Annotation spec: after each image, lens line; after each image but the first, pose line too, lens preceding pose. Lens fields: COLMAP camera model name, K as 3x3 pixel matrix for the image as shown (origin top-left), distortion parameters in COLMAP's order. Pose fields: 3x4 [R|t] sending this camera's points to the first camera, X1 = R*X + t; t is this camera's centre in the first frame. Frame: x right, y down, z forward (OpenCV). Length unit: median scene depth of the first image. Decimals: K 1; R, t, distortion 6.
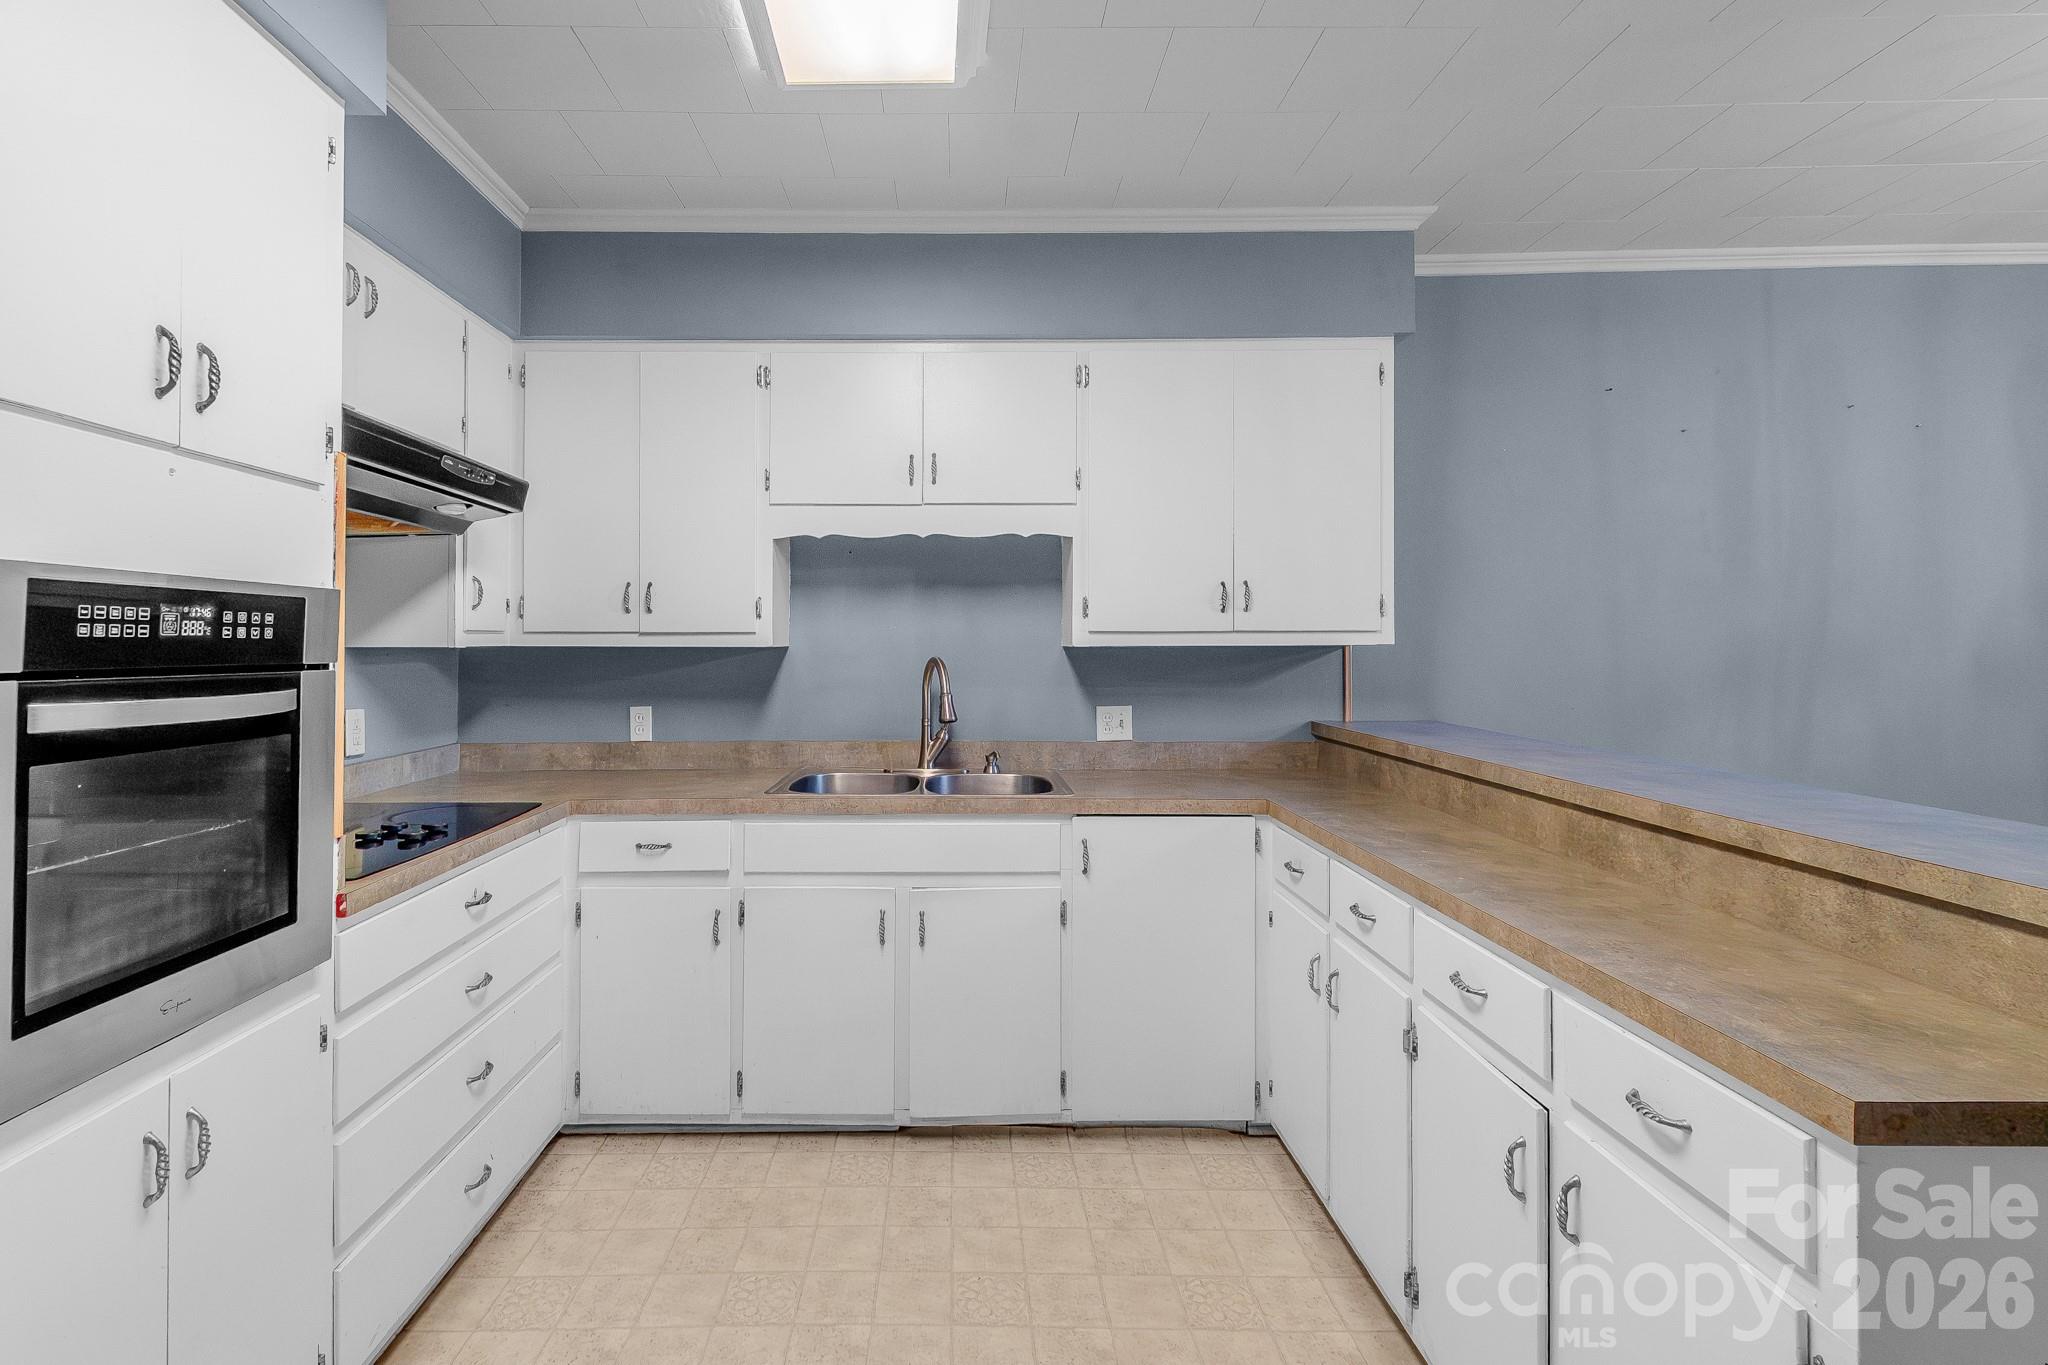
lens RADIAL K [[959.4, 0, 939.0], [0, 959.4, 626.3], [0, 0, 1]] dist [0.002197, -0.000598]
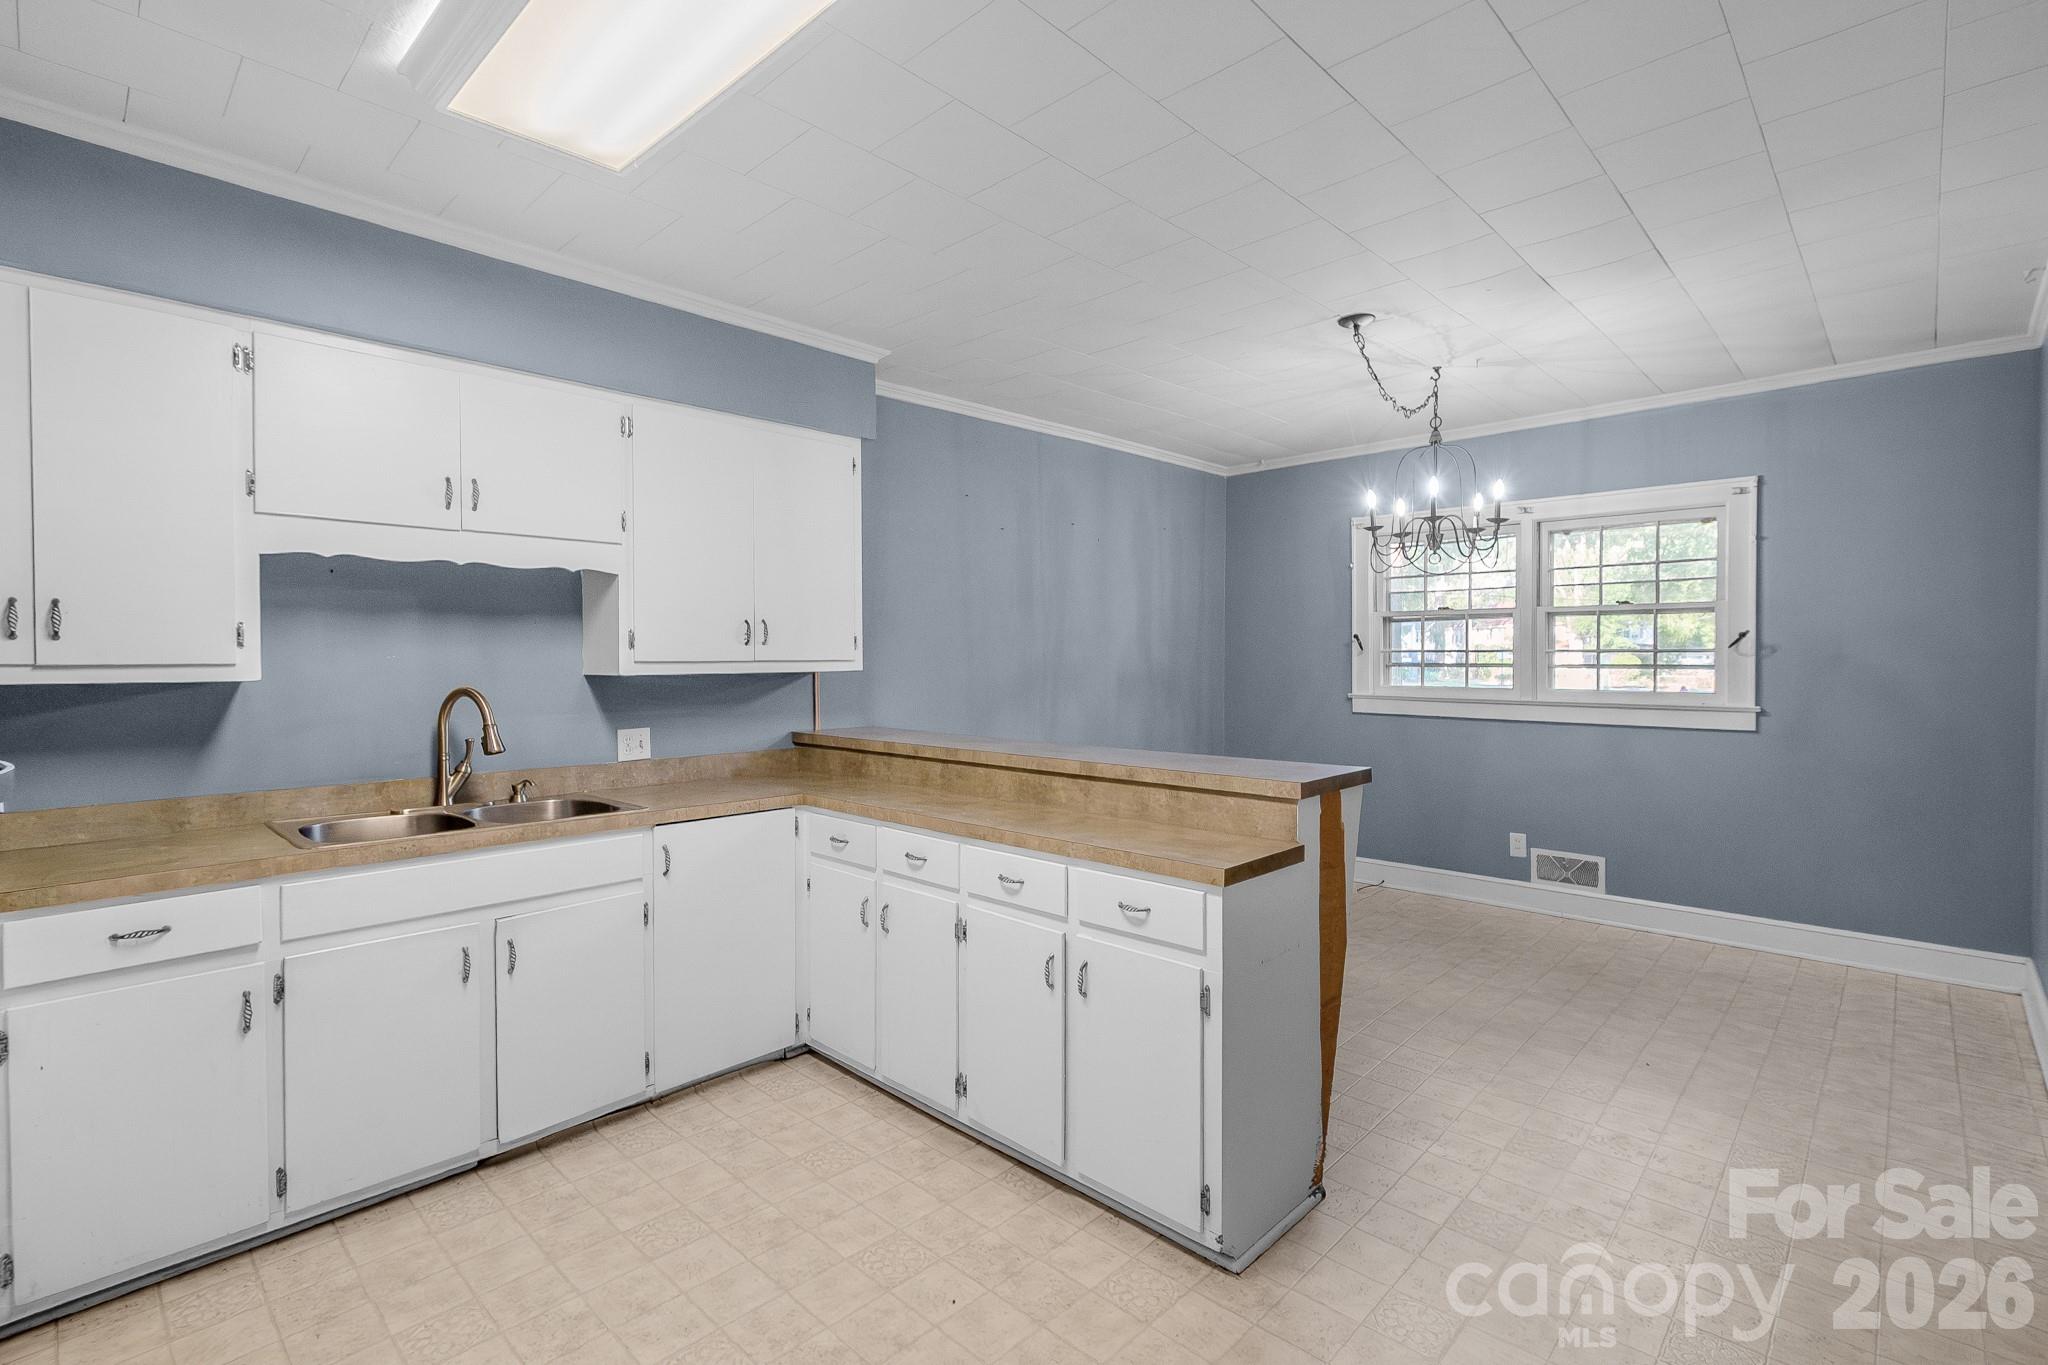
lens RADIAL K [[943.7, 0, 1035.8], [0, 943.7, 658.9], [0, 0, 1]] dist [0.000825, -0.000193]
pose [[0.677686, -0.002037, 0.735349, -0.382361], [-0.010000, 0.999878, 0.011986, -0.017650], [-0.735284, -0.015476, 0.677583, -0.082217]]
